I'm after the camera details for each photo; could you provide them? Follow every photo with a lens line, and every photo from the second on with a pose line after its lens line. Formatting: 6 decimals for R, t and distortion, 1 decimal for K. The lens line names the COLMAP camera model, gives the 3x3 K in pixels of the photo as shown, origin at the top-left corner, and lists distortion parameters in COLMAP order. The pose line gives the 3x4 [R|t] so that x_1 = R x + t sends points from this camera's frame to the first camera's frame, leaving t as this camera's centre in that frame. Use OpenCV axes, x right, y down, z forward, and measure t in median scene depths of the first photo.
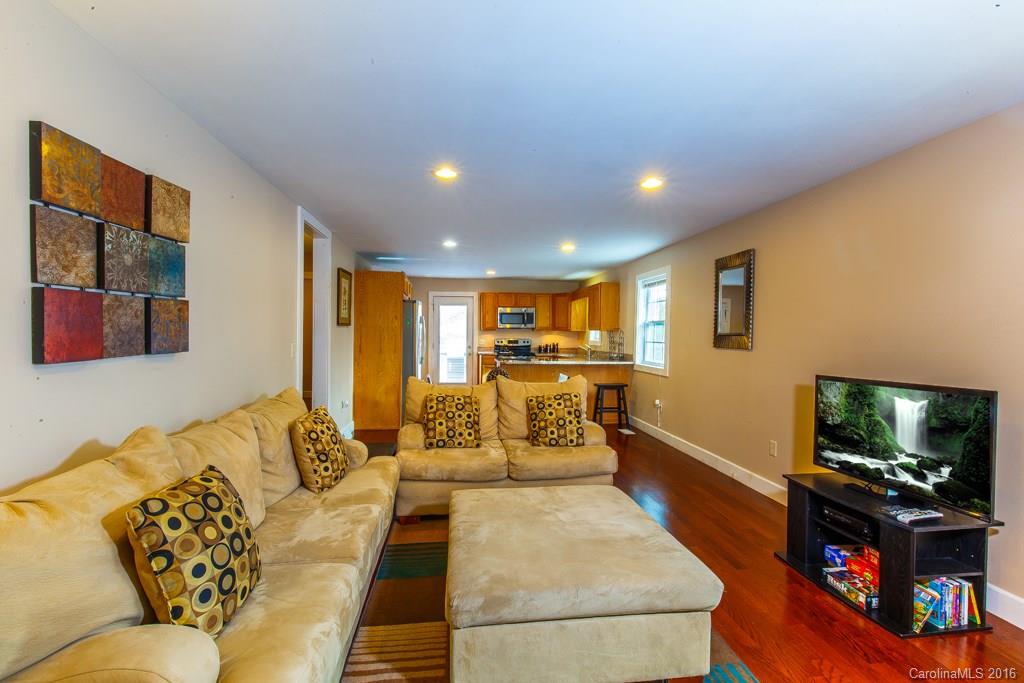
lens RADIAL K [[471.4, 0, 519.1], [0, 471.4, 310.9], [0, 0, 1]] dist [-0.000649, -0.000534]
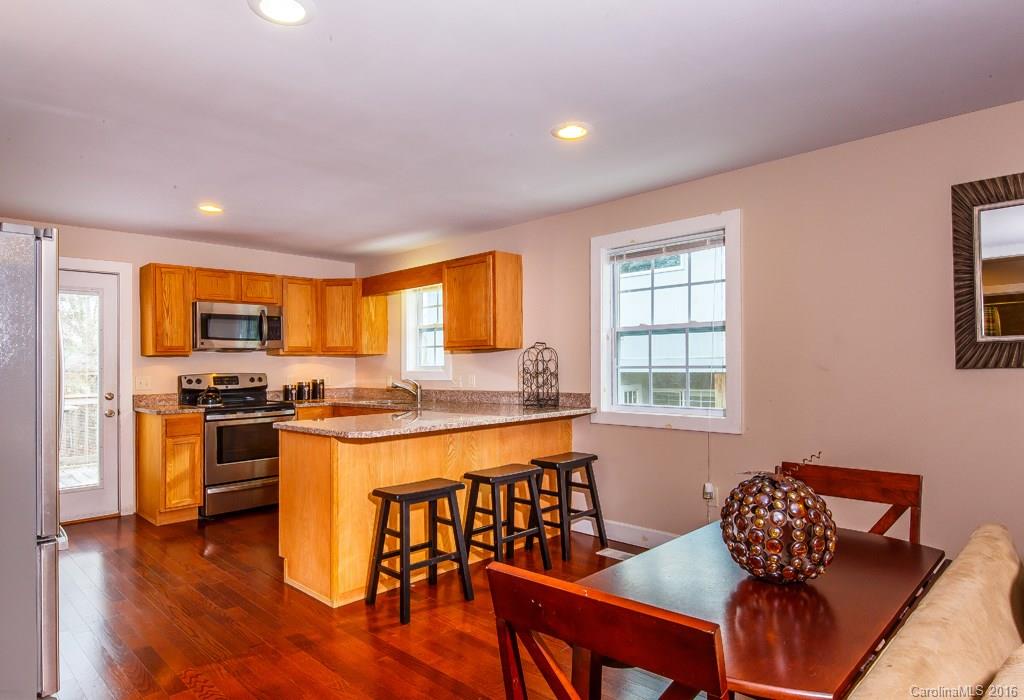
lens RADIAL K [[595.9, 0, 516.4], [0, 595.9, 308.1], [0, 0, 1]] dist [0.003449, 0.001117]
pose [[0.787954, 0.040092, 0.614427, -0.266637], [-0.007890, 0.998453, -0.055031, 0.046897], [-0.615683, 0.038514, 0.787052, 0.675978]]
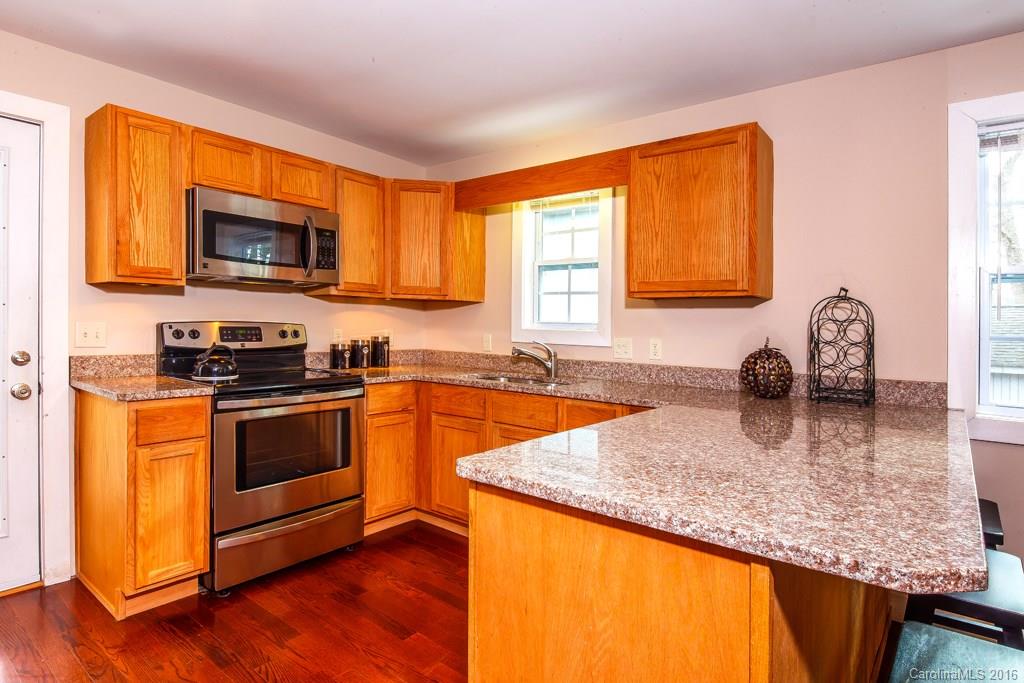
lens RADIAL K [[549.5, 0, 514.1], [0, 549.5, 302.2], [0, 0, 1]] dist [-0.000110, -0.001650]
pose [[0.728533, 0.035562, 0.684087, -0.203821], [-0.048322, 0.998832, -0.000463, 0.073804], [-0.683305, -0.032719, 0.729400, 1.209470]]
